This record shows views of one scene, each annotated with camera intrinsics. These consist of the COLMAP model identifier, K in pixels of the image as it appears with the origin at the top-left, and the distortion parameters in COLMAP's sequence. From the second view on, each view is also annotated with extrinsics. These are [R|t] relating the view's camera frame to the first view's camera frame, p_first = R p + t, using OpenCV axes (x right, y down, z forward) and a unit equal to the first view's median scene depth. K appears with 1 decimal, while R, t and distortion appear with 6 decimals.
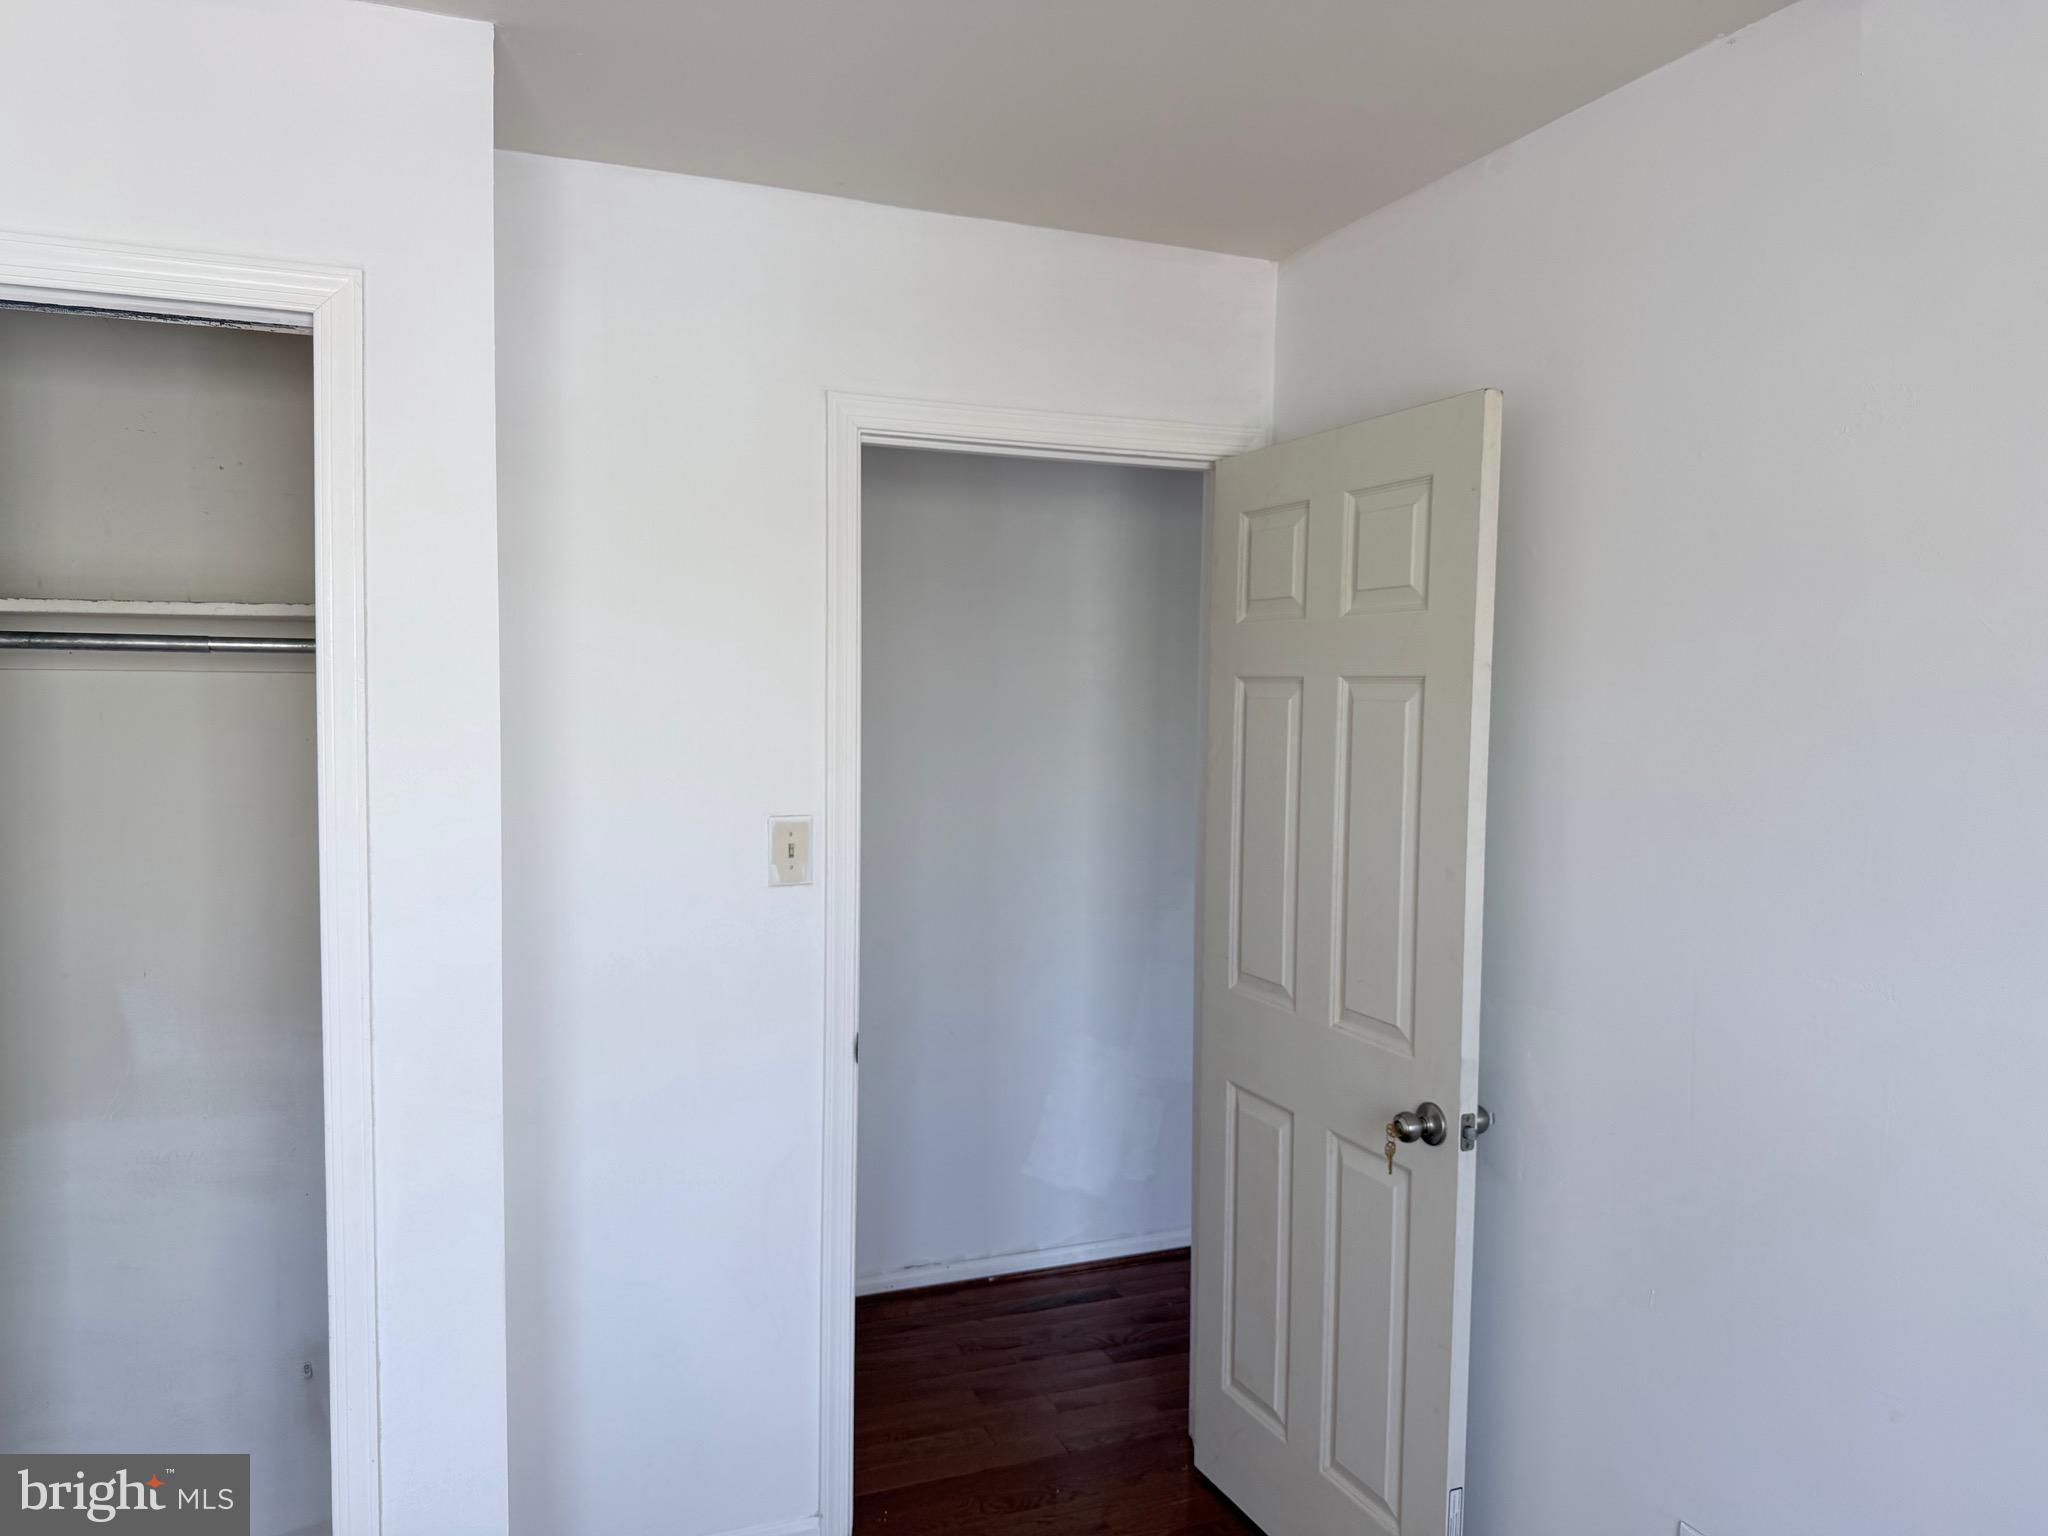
lens RADIAL K [[1469.7, 0, 1024.0], [0, 1469.7, 768.0], [0, 0, 1]] dist [0.043114, 0.000279]
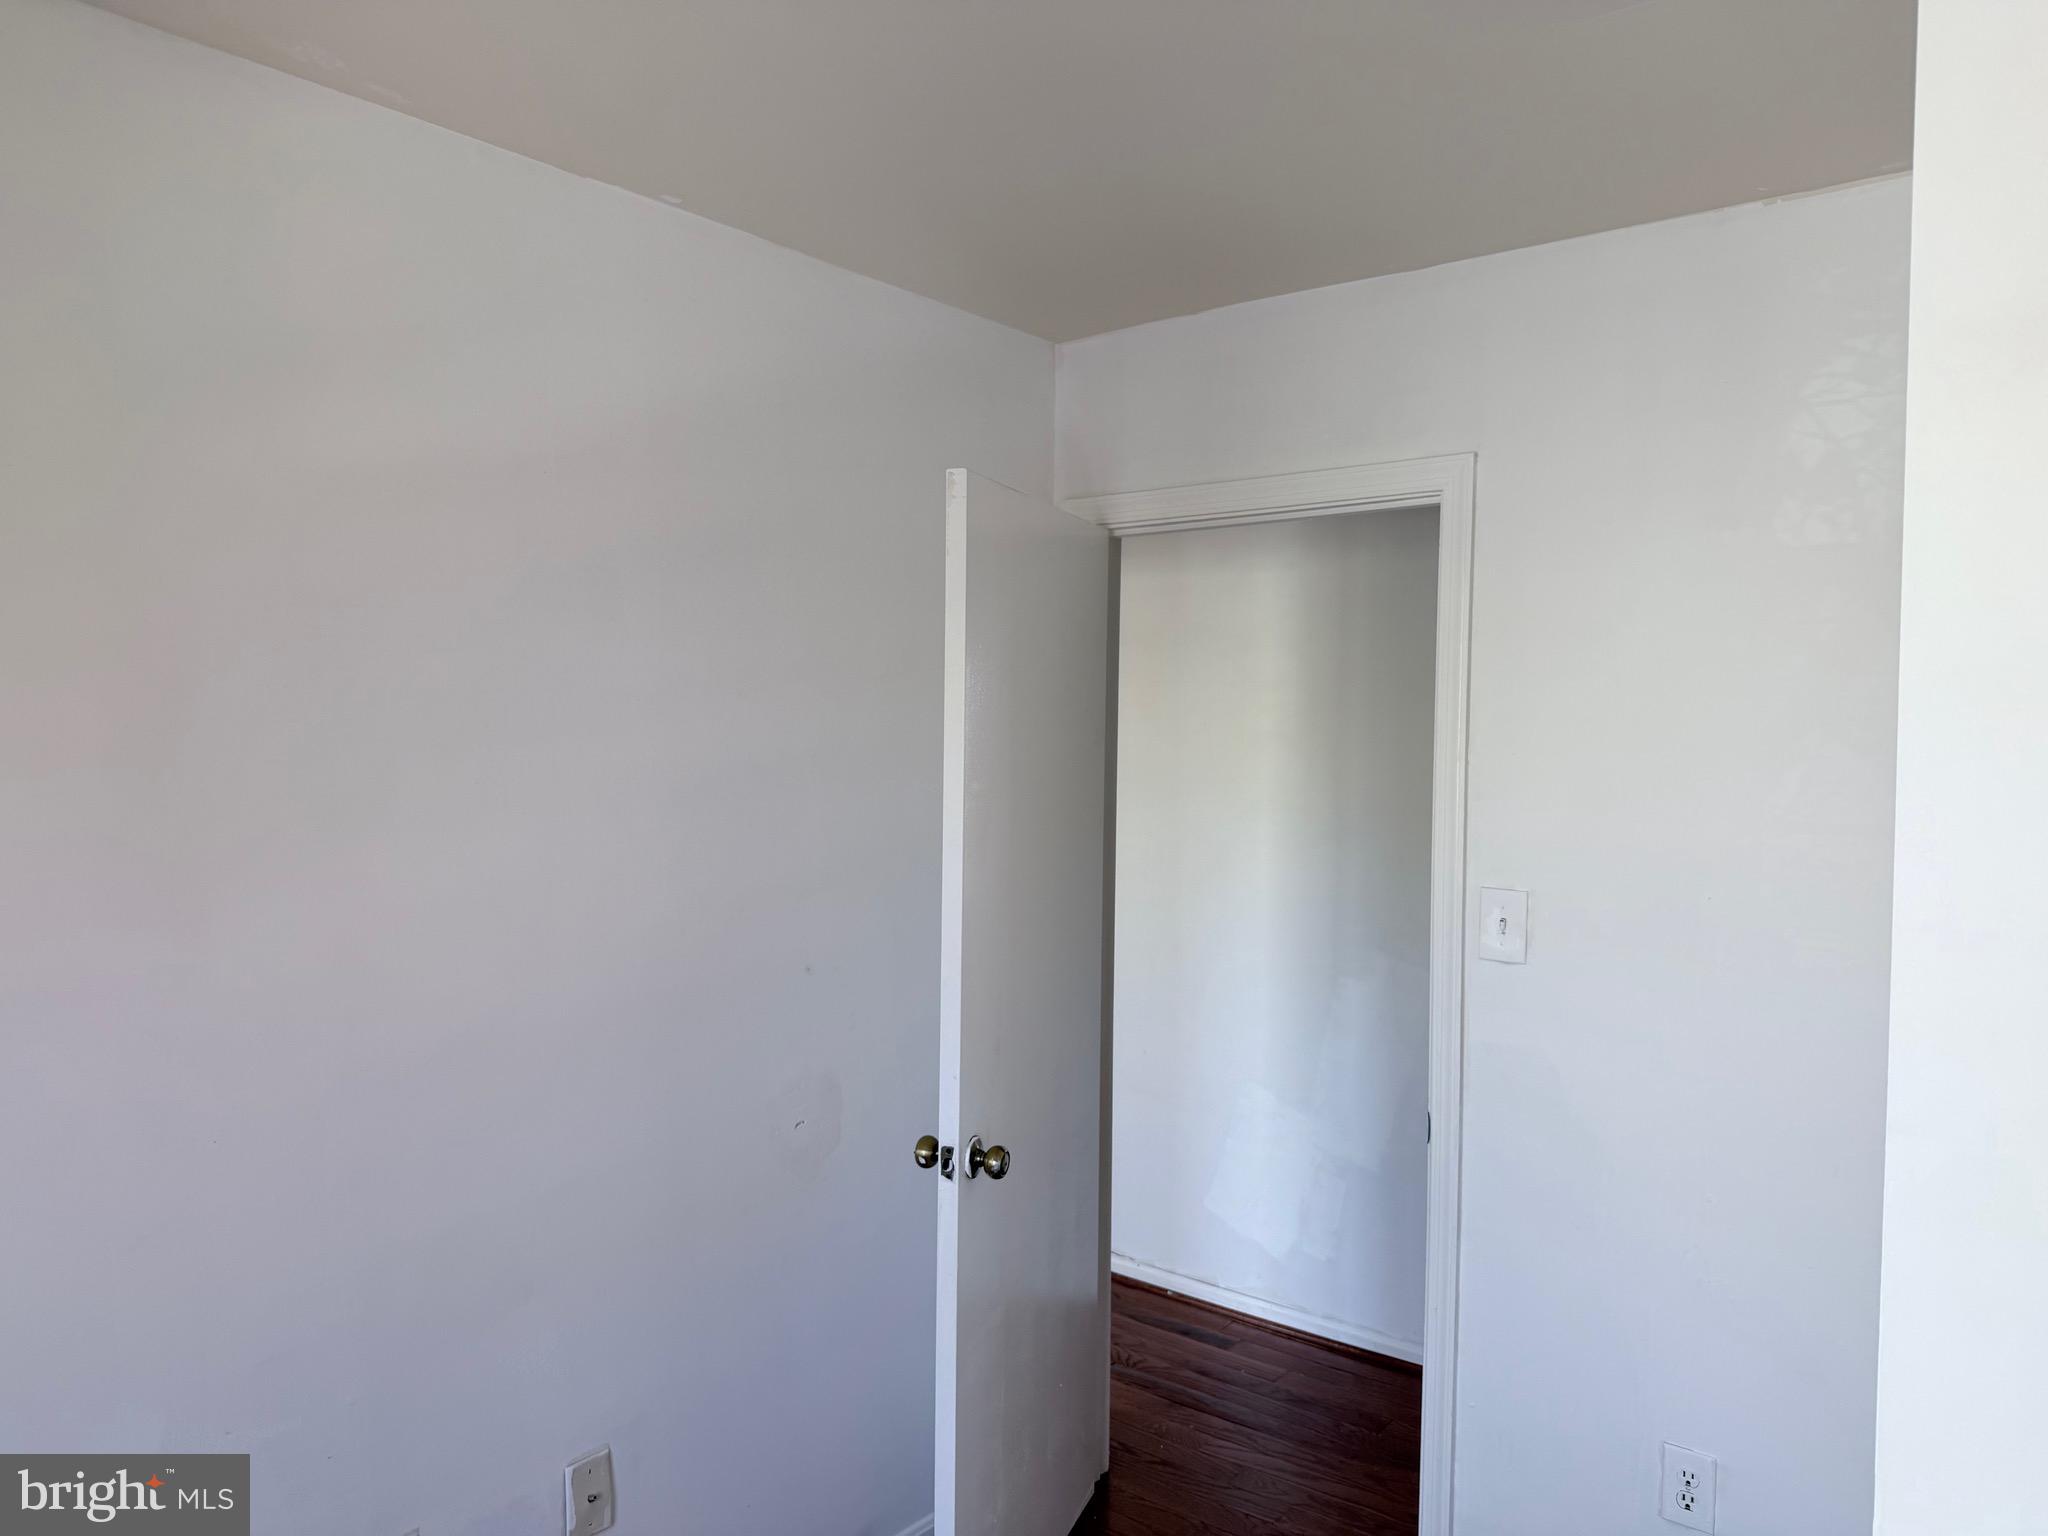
lens RADIAL K [[1469.7, 0, 1024.0], [0, 1469.7, 768.0], [0, 0, 1]] dist [0.043114, 0.000279]
pose [[0.470782, 0.018865, -0.882048, 0.835064], [-0.056956, 0.998336, -0.009048, -0.016181], [0.880409, 0.054498, 0.471073, 0.371837]]
